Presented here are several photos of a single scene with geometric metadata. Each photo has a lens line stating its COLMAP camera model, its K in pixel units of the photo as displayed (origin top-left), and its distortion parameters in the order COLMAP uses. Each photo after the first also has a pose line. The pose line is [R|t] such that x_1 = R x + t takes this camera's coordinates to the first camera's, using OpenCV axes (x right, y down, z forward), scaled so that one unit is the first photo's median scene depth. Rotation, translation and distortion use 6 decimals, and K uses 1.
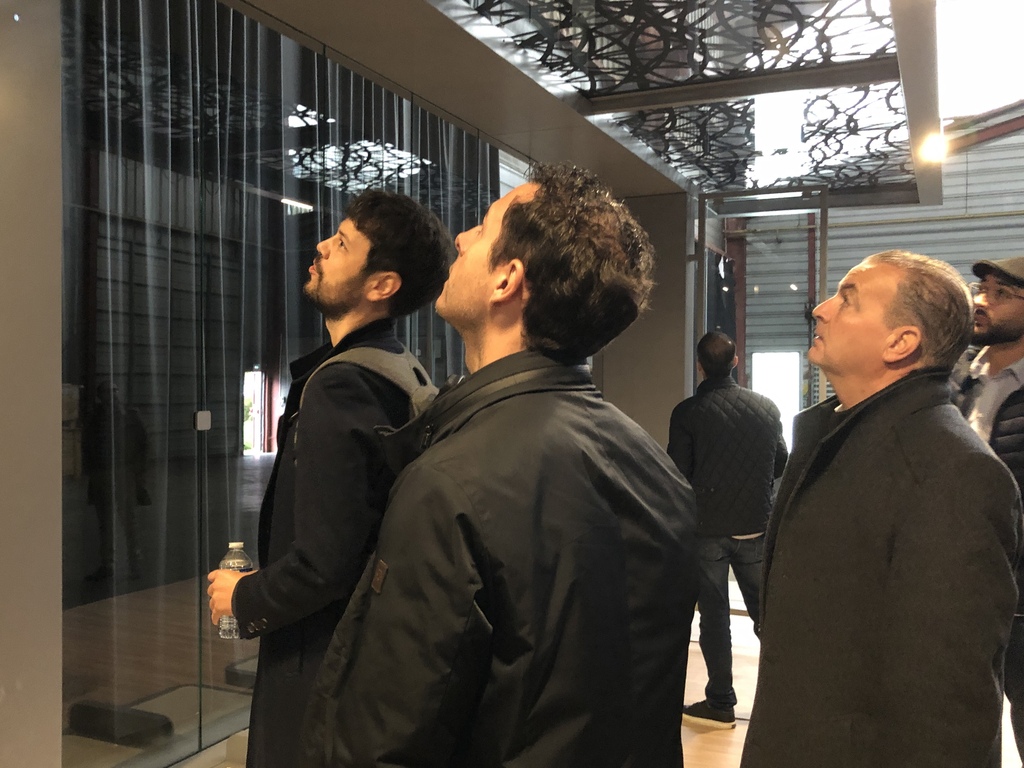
lens RADIAL K [[847.9, 0, 510.9], [0, 847.9, 381.6], [0, 0, 1]] dist [0.048737, 0.001449]
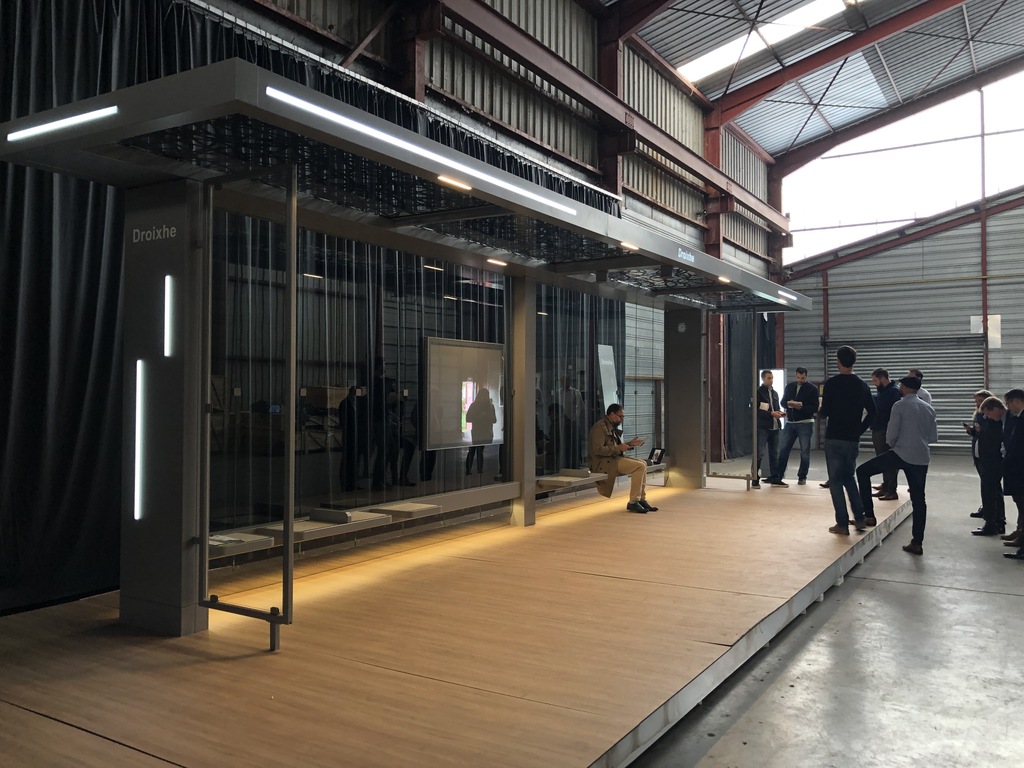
lens RADIAL K [[847.9, 0, 511.9], [0, 847.9, 383.6], [0, 0, 1]] dist [0.048737, 0.001449]
pose [[0.986501, 0.004928, -0.163679, 0.042386], [-0.011006, 0.999282, -0.036244, 0.061426], [0.163383, 0.037556, 0.985848, -0.660088]]
